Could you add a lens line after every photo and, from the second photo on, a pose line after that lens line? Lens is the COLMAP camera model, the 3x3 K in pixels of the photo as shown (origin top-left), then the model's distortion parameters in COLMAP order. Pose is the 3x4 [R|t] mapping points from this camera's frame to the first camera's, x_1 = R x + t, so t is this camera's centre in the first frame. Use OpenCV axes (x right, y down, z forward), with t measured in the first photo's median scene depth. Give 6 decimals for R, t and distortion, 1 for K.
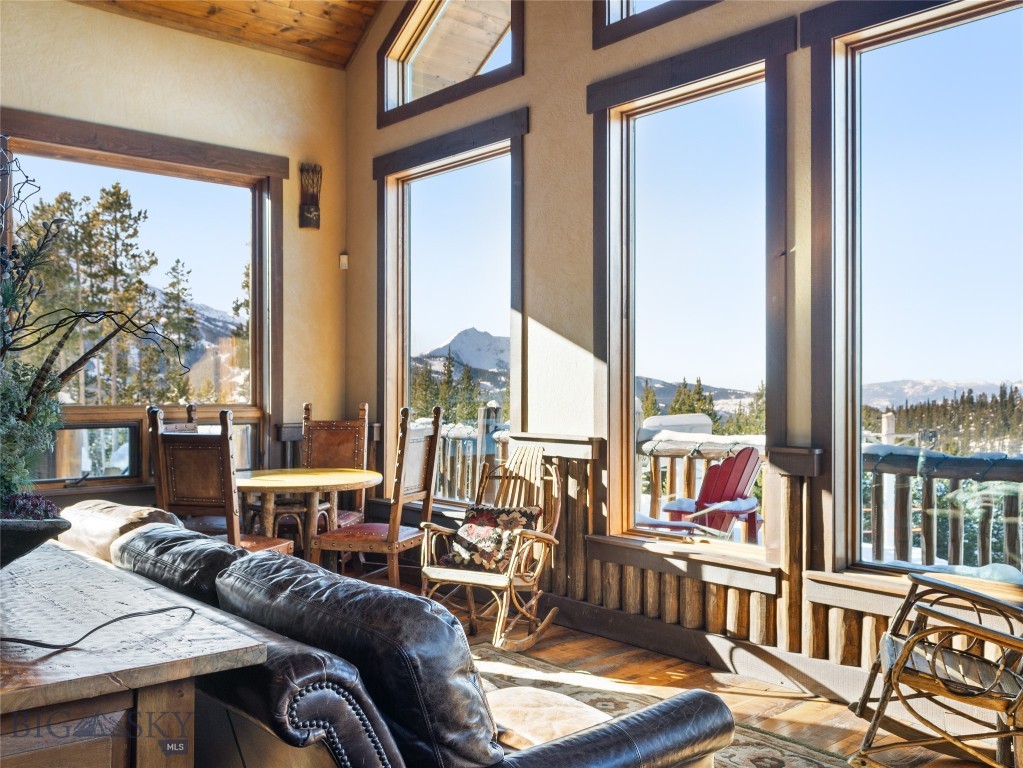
lens RADIAL K [[937.6, 0, 513.3], [0, 937.6, 380.3], [0, 0, 1]] dist [0.010263, 0.000000]
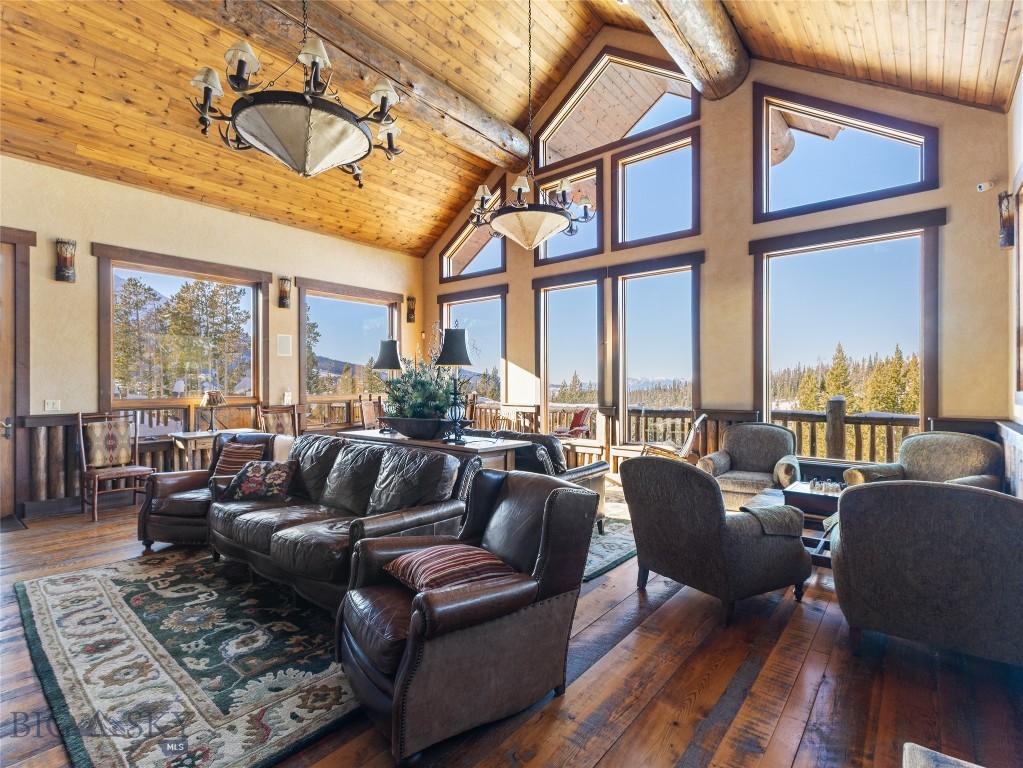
lens RADIAL K [[492.8, 0, 511.8], [0, 492.8, 376.8], [0, 0, 1]] dist [0.017693, -0.005808]
pose [[0.986820, -0.002274, 0.161803, -0.168078], [0.002914, 0.999989, -0.003716, -0.013082], [-0.161793, 0.004138, 0.986816, -0.341577]]
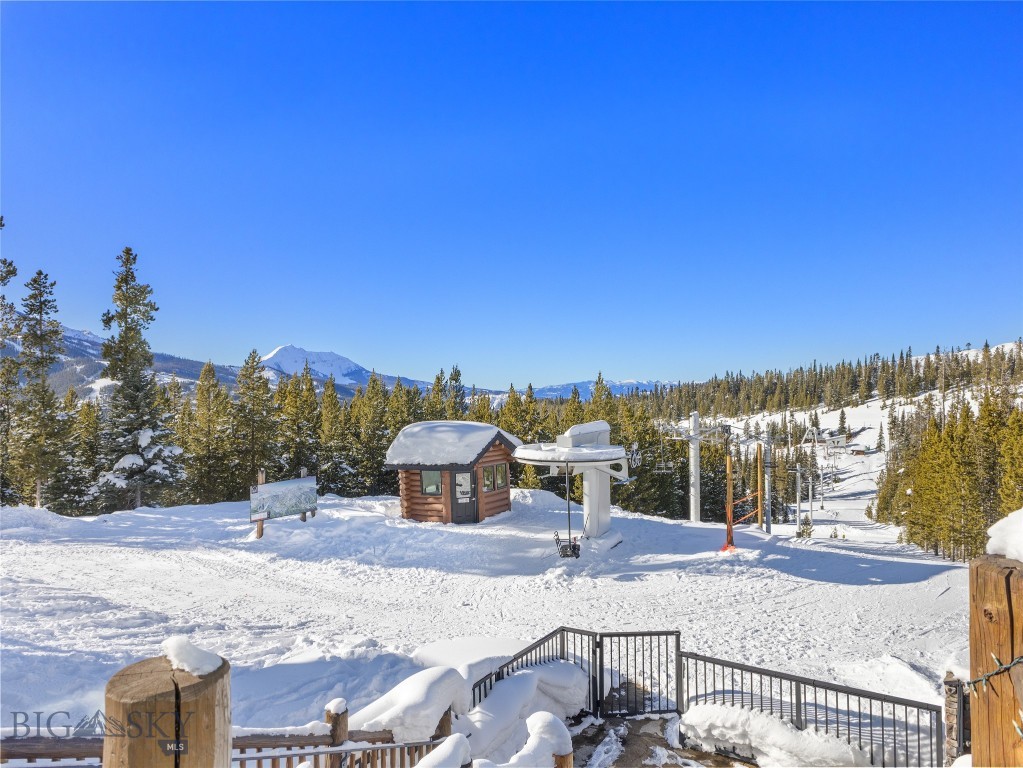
lens RADIAL K [[665.4, 0, 522.1], [0, 665.4, 382.5], [0, 0, 1]] dist [-0.003652, -0.000168]
pose [[0.958349, -0.009625, 0.285437, -0.467228], [0.009832, 0.999951, 0.000709, -0.041144], [-0.285430, 0.002126, 0.958397, 1.209517]]
